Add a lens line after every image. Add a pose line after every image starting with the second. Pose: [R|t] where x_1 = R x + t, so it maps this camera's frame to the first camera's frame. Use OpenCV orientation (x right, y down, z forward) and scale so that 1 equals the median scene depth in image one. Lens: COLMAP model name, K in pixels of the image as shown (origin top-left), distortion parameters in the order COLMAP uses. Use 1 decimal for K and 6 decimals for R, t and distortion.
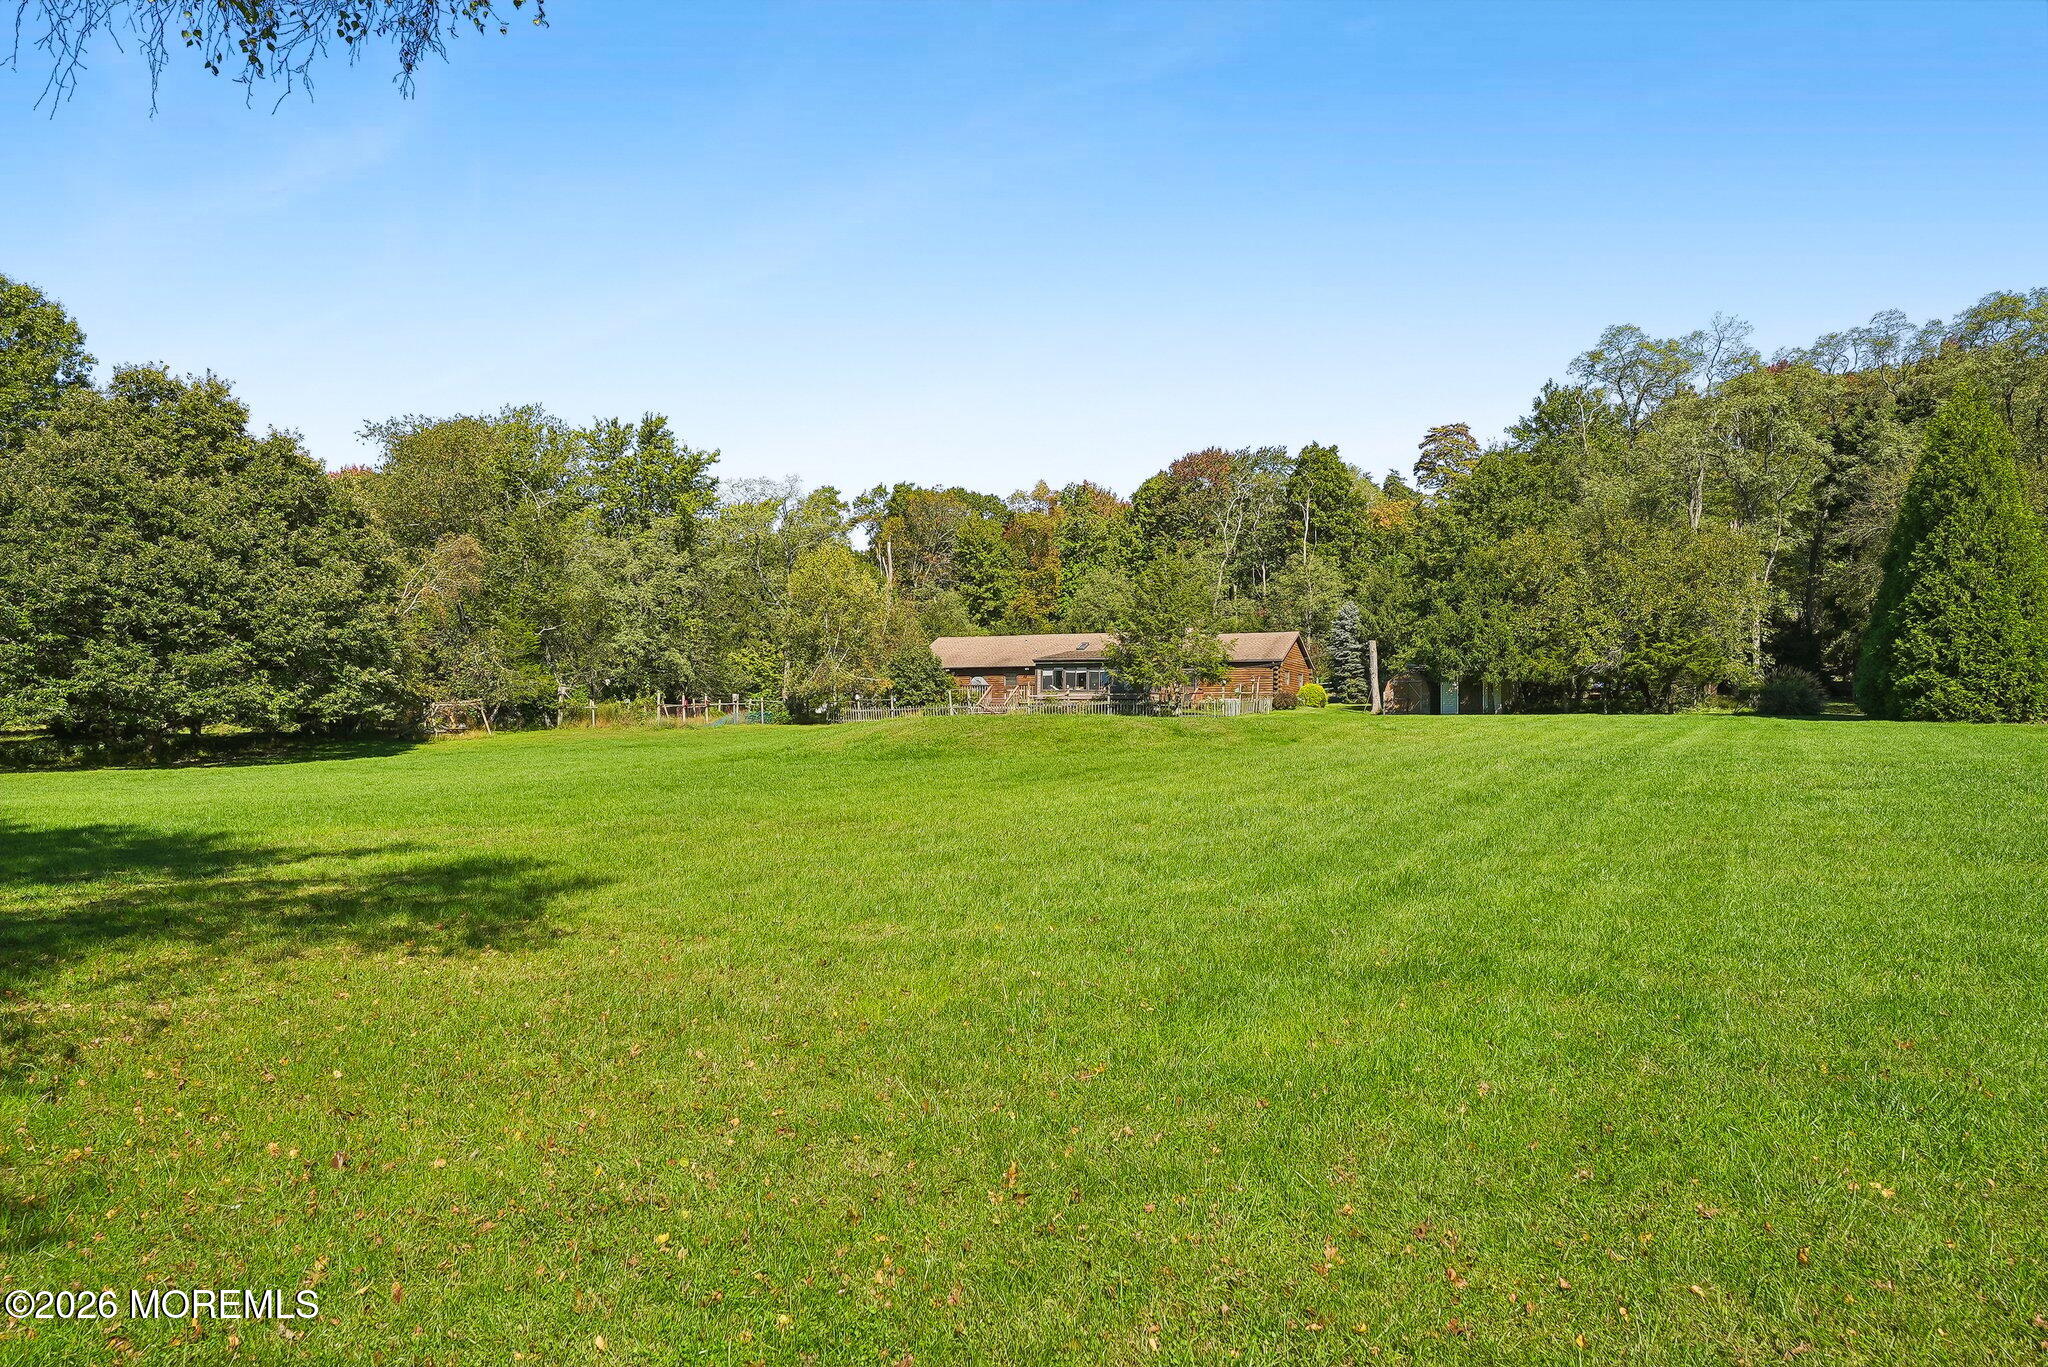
lens RADIAL K [[1378.5, 0, 1024.0], [0, 1378.5, 683.5], [0, 0, 1]] dist [0.005011, 0.003030]
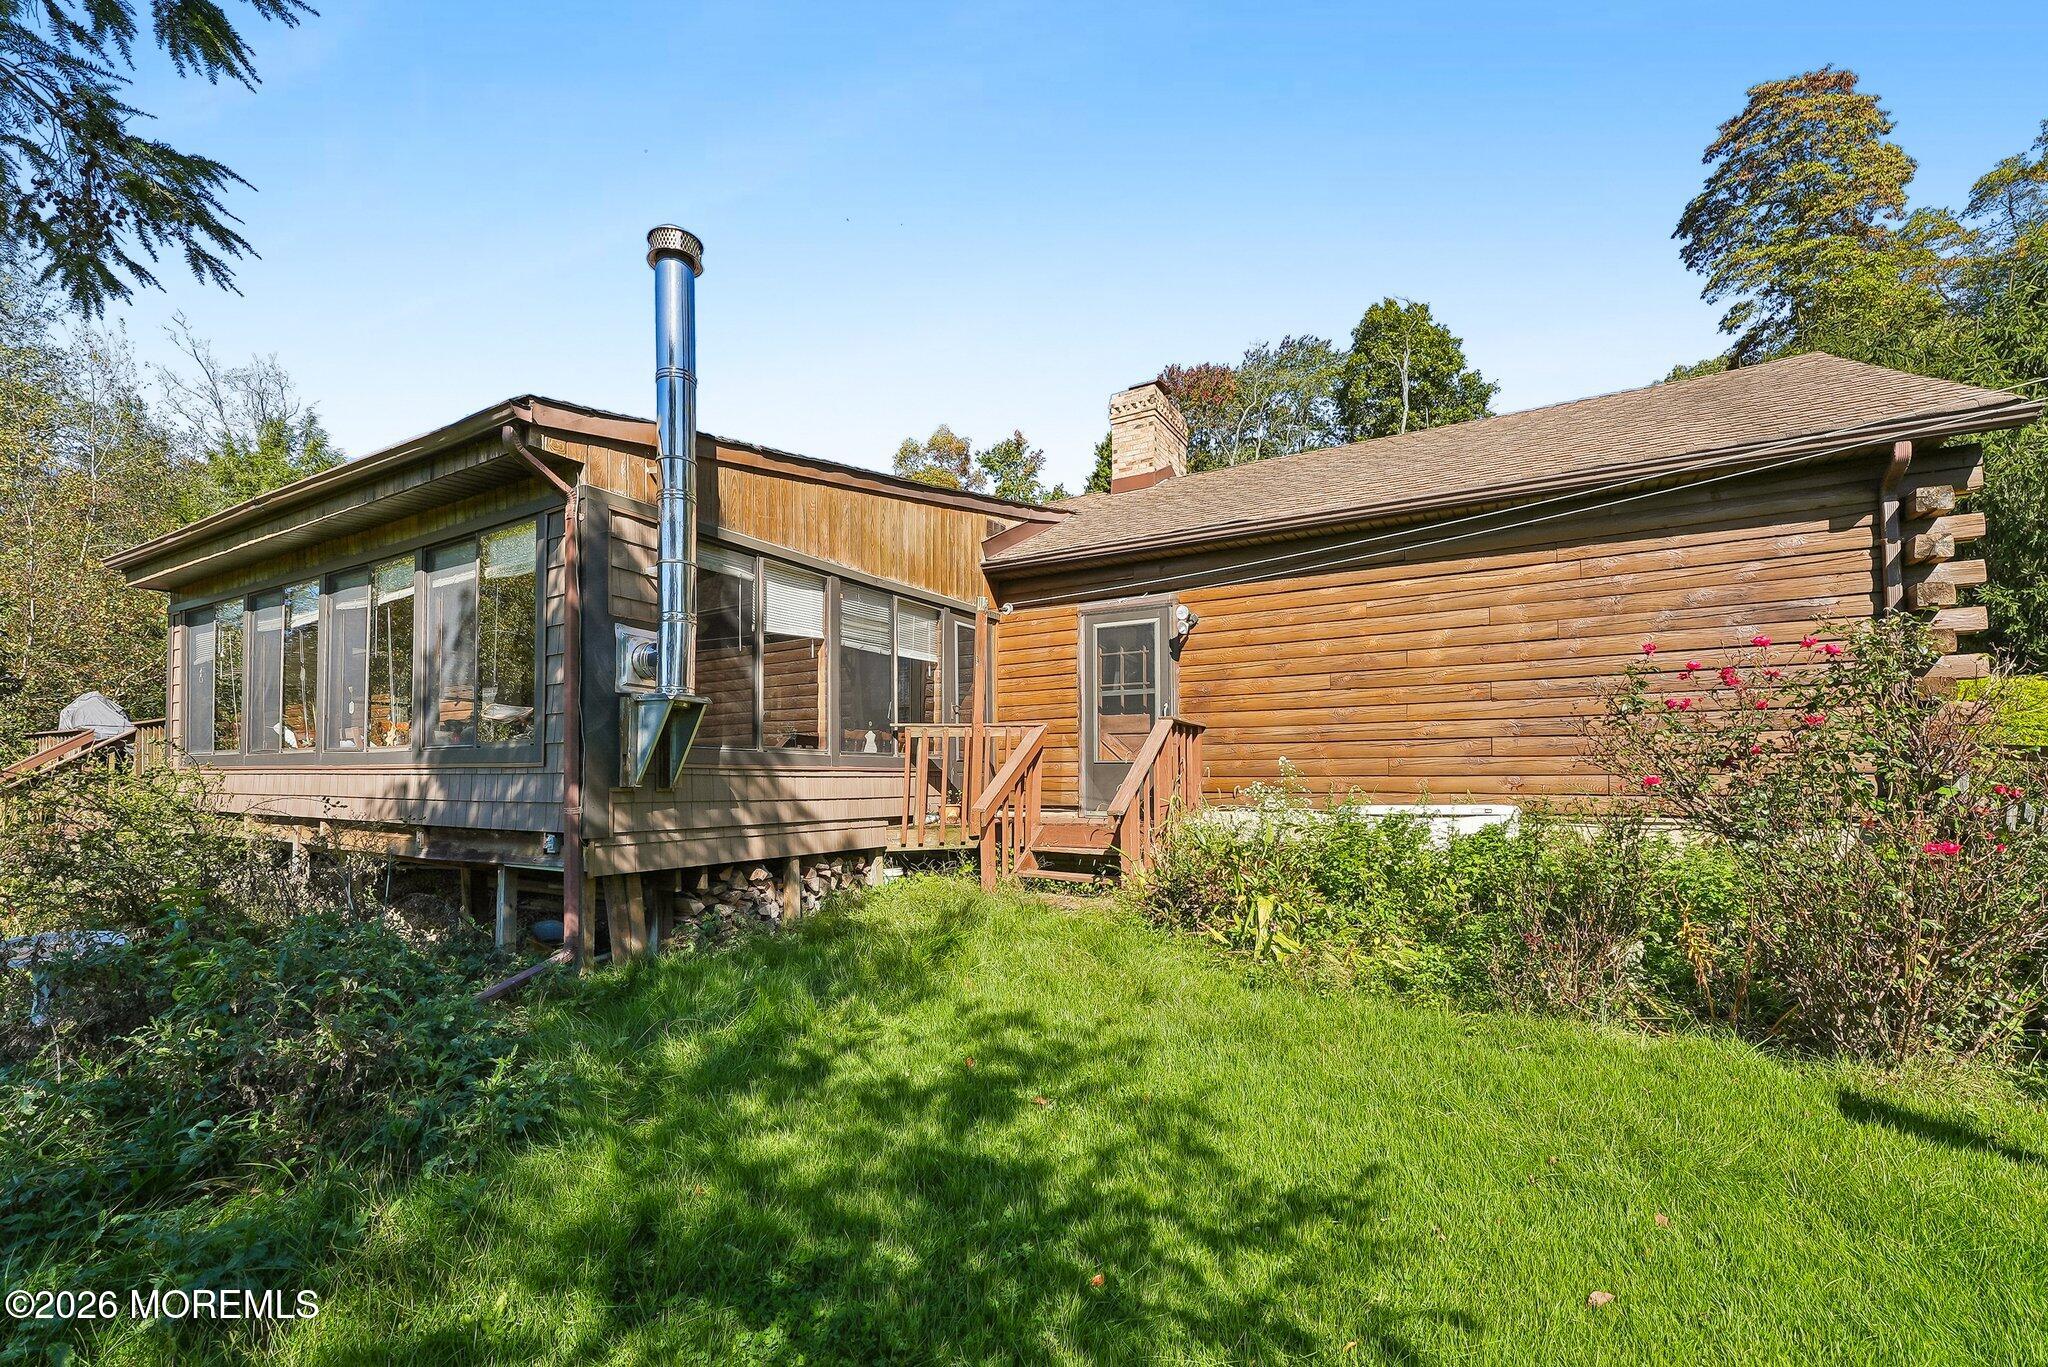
lens RADIAL K [[852.4, 0, 1008.3], [0, 852.4, 752.0], [0, 0, 1]] dist [0.006847, -0.000138]
pose [[0.996111, -0.016997, -0.086449, 0.104521], [0.018757, 0.999632, 0.019582, 0.004003], [0.086085, -0.021128, 0.996064, 0.814859]]
